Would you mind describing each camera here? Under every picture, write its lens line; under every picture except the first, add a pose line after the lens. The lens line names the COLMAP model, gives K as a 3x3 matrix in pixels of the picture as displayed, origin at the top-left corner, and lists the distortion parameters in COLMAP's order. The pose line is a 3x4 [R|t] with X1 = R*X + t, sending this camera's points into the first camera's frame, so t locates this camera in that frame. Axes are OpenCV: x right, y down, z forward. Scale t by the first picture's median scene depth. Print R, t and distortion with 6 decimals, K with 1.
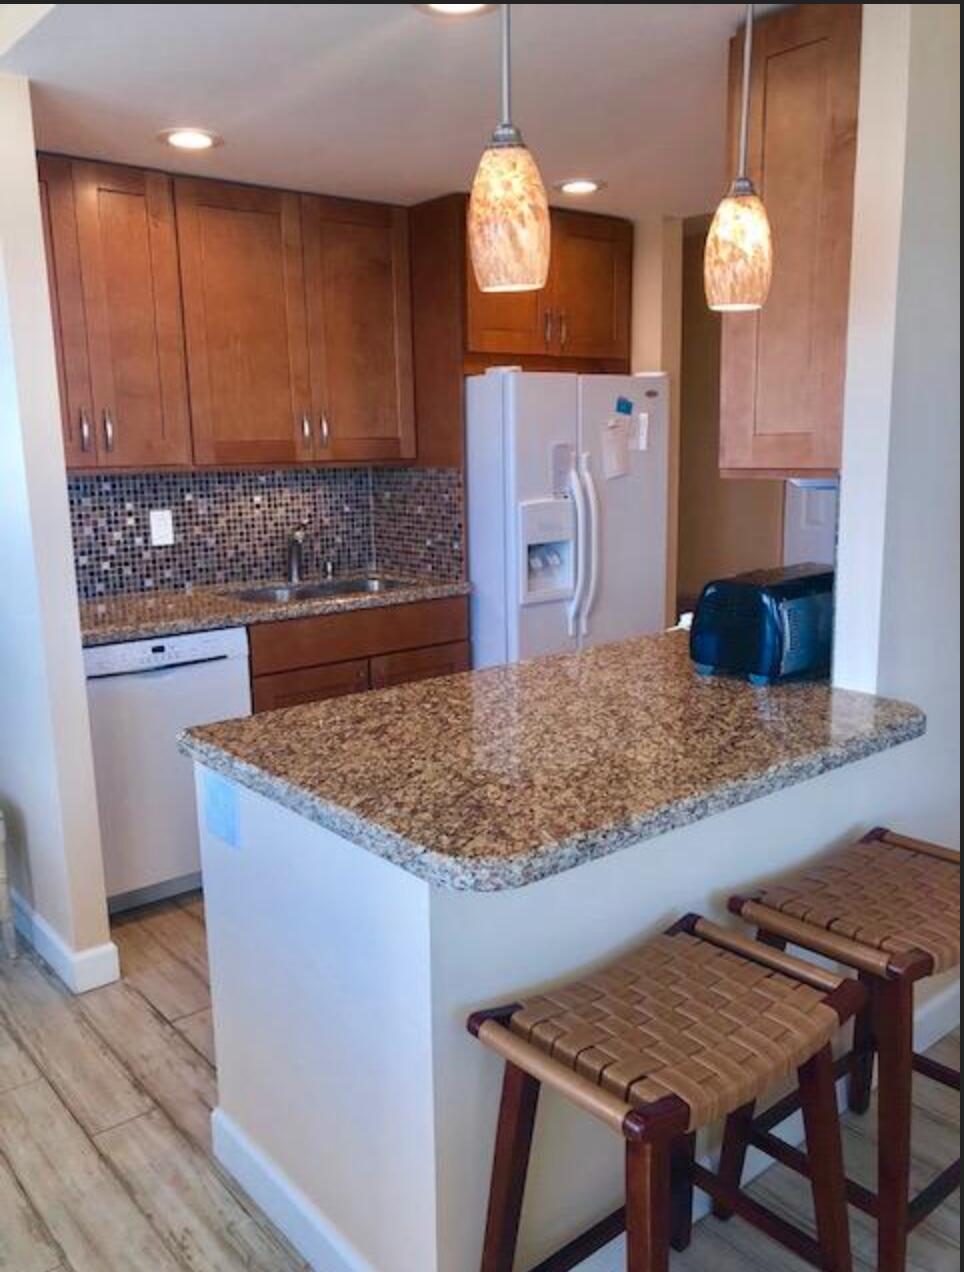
lens RADIAL K [[1039.7, 0, 482.9], [0, 1039.7, 632.6], [0, 0, 1]] dist [0.031533, -0.013010]
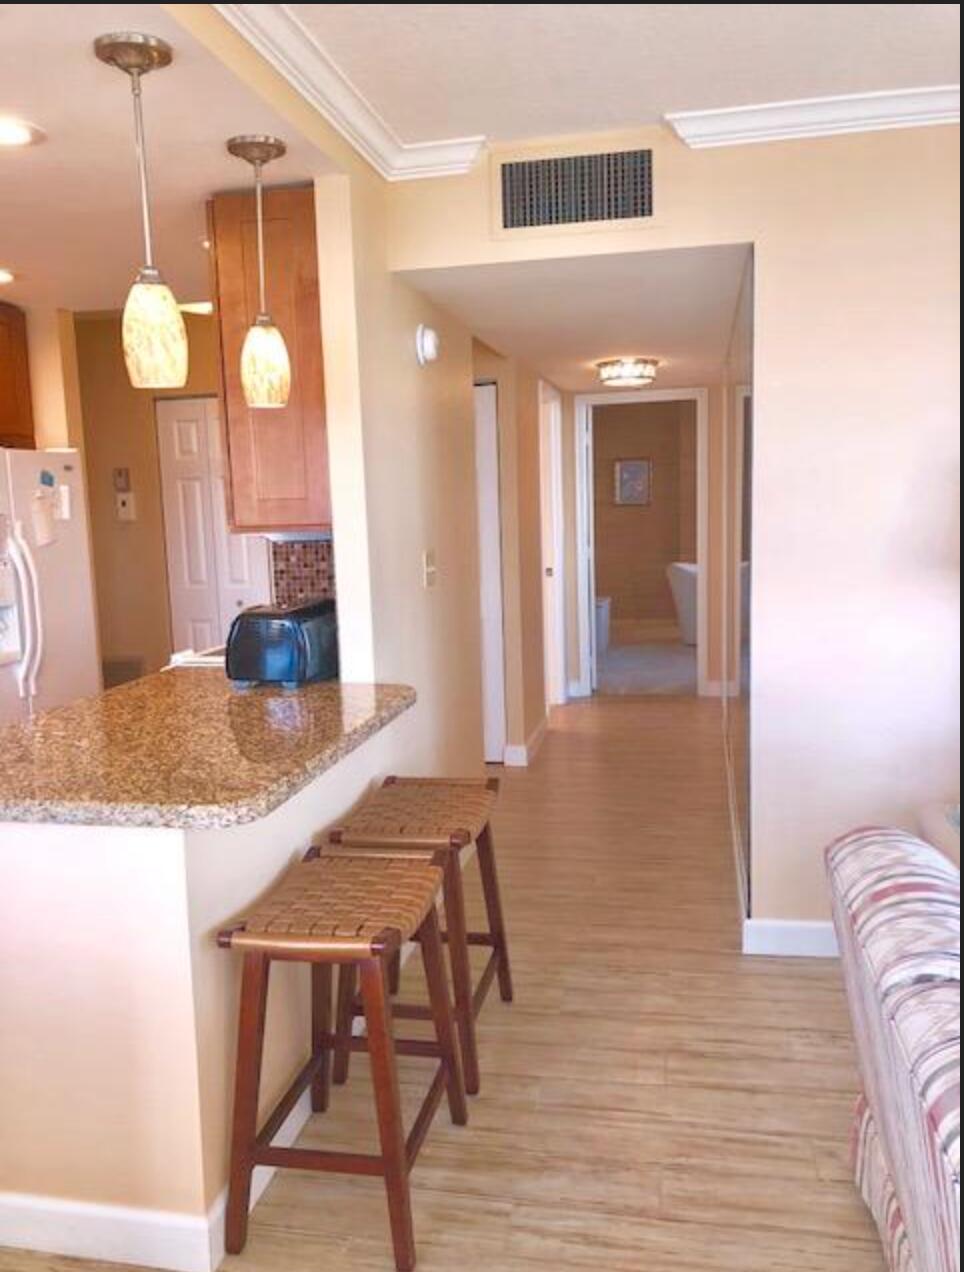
lens RADIAL K [[1039.7, 0, 482.9], [0, 1039.7, 632.6], [0, 0, 1]] dist [0.031533, -0.013010]
pose [[0.778322, -0.086629, 0.621861, -0.487508], [0.131206, 0.991010, -0.026164, 0.063874], [-0.614003, 0.101956, 0.782691, -0.242682]]
